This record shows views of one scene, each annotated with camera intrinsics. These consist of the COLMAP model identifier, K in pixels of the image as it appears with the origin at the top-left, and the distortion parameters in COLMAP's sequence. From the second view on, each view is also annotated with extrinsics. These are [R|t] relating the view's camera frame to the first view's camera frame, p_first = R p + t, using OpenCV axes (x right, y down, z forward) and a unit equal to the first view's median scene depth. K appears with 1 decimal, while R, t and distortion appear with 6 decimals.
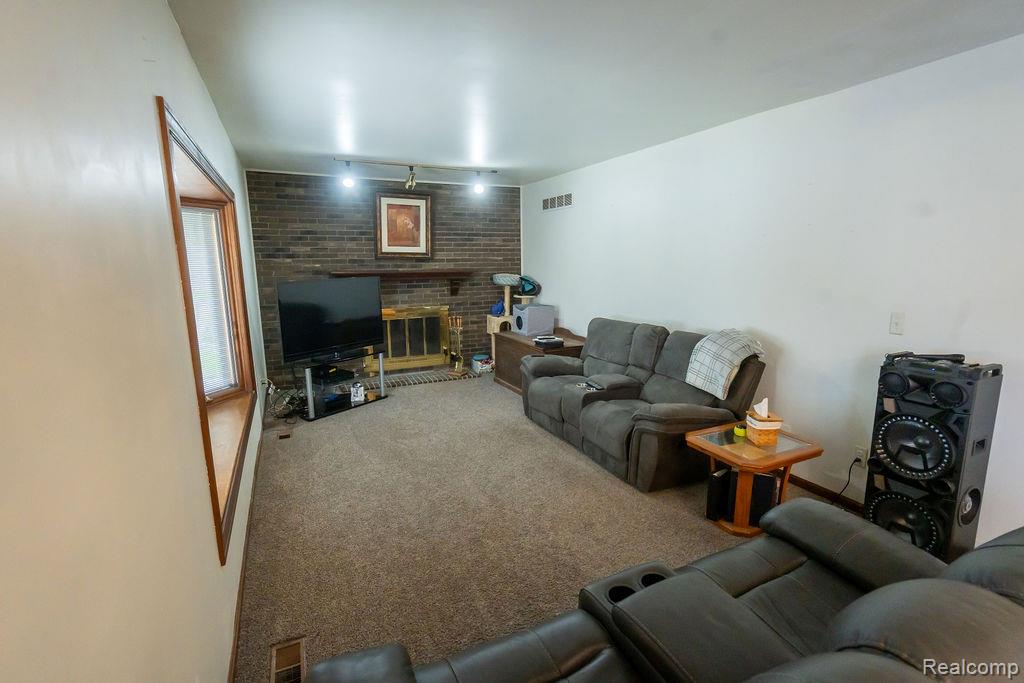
lens RADIAL K [[480.8, 0, 507.6], [0, 480.8, 343.3], [0, 0, 1]] dist [0.000197, -0.000011]
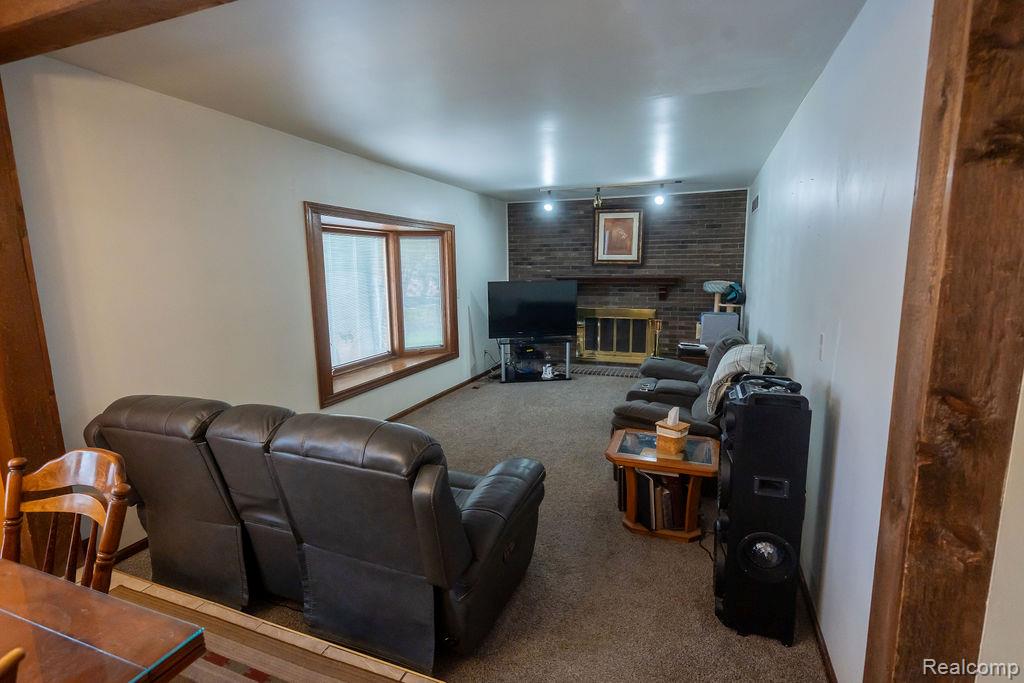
lens RADIAL K [[491.3, 0, 512.0], [0, 491.3, 341.5], [0, 0, 1]] dist [0.000707, 0.000054]
pose [[0.692724, 0.108718, -0.712962, 0.454967], [-0.124059, 0.991800, 0.030700, -0.002157], [0.710453, 0.067183, 0.700531, 0.020846]]
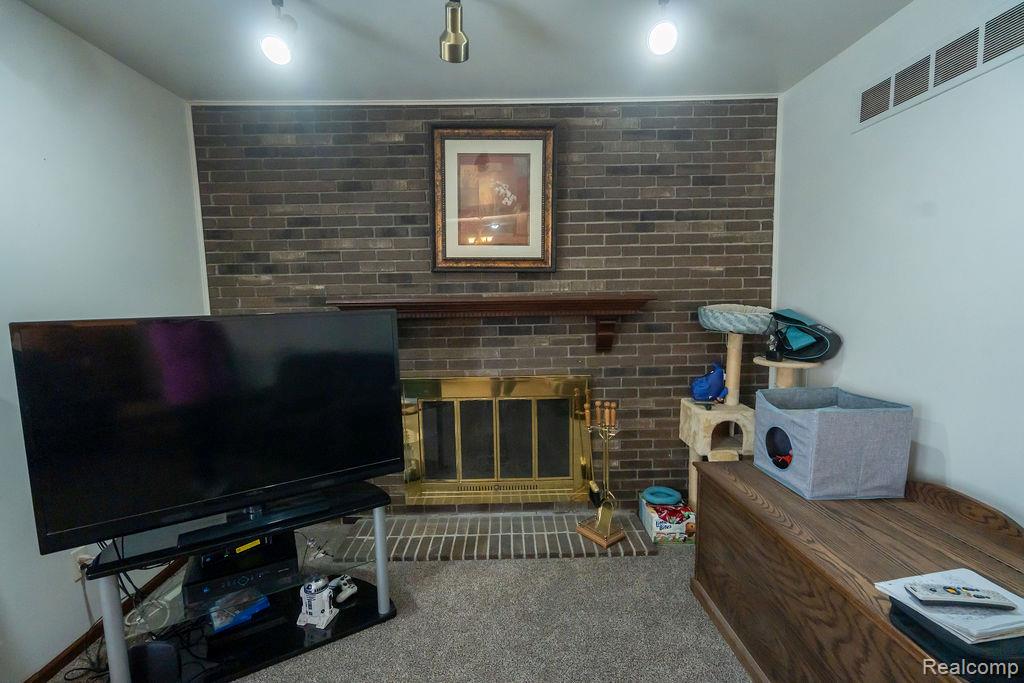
lens RADIAL K [[457.5, 0, 510.3], [0, 457.5, 344.9], [0, 0, 1]] dist [-0.004212, 0.000934]
pose [[0.912294, 0.034061, -0.408118, -0.017597], [-0.060377, 0.996832, -0.051772, -0.082465], [0.405062, 0.071872, 0.911460, 0.600702]]
